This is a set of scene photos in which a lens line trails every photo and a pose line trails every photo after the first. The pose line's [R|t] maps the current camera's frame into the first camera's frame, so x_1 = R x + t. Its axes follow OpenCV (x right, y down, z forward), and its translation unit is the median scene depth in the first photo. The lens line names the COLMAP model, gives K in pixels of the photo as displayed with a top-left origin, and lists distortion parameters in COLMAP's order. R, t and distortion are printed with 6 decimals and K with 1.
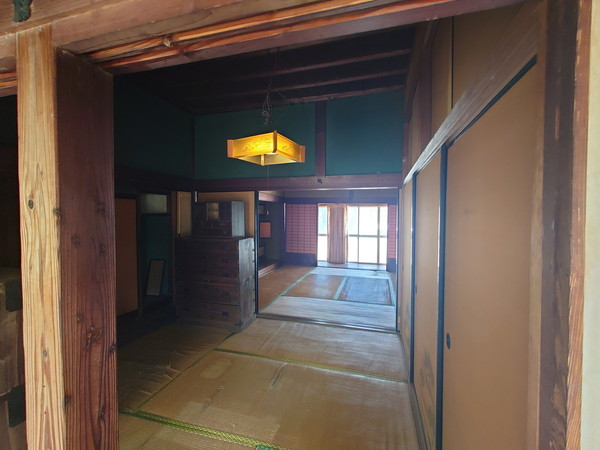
lens RADIAL K [[269.7, 0, 301.2], [0, 269.7, 222.5], [0, 0, 1]] dist [0.000020, -0.000167]
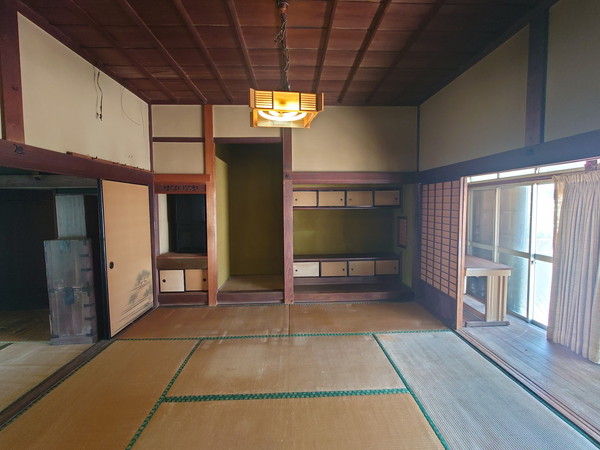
lens RADIAL K [[269.7, 0, 301.3], [0, 269.7, 223.6], [0, 0, 1]] dist [0.000020, -0.000167]
pose [[0.317441, 0.051415, -0.946883, 1.128587], [-0.012558, 0.998669, 0.050017, -0.056179], [0.948195, -0.003987, 0.317664, 1.996785]]
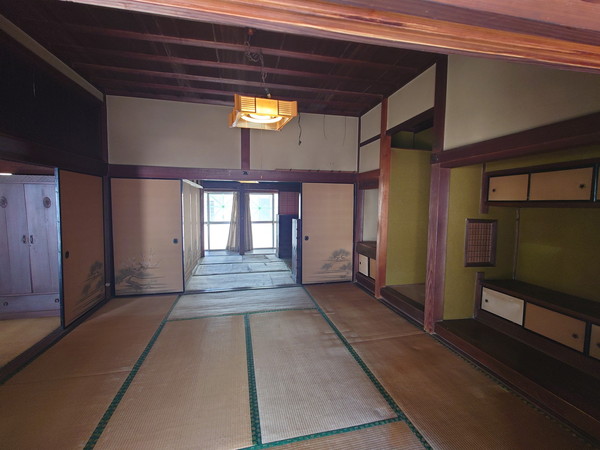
lens RADIAL K [[269.7, 0, 301.8], [0, 269.7, 223.3], [0, 0, 1]] dist [0.000020, -0.000167]
pose [[-0.870551, 0.026538, -0.491362, 0.657559], [-0.022157, 0.995418, 0.093017, -0.073800], [0.491579, 0.091863, -0.865974, 3.169284]]
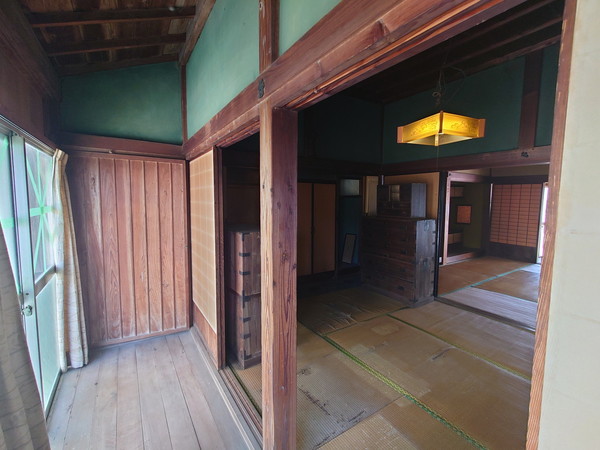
lens RADIAL K [[269.7, 0, 301.5], [0, 269.7, 222.4], [0, 0, 1]] dist [0.000020, -0.000167]
pose [[0.756590, 0.060688, -0.651067, 0.141910], [-0.020845, 0.997416, 0.068749, 0.013856], [0.653557, -0.038444, 0.755900, -0.093342]]
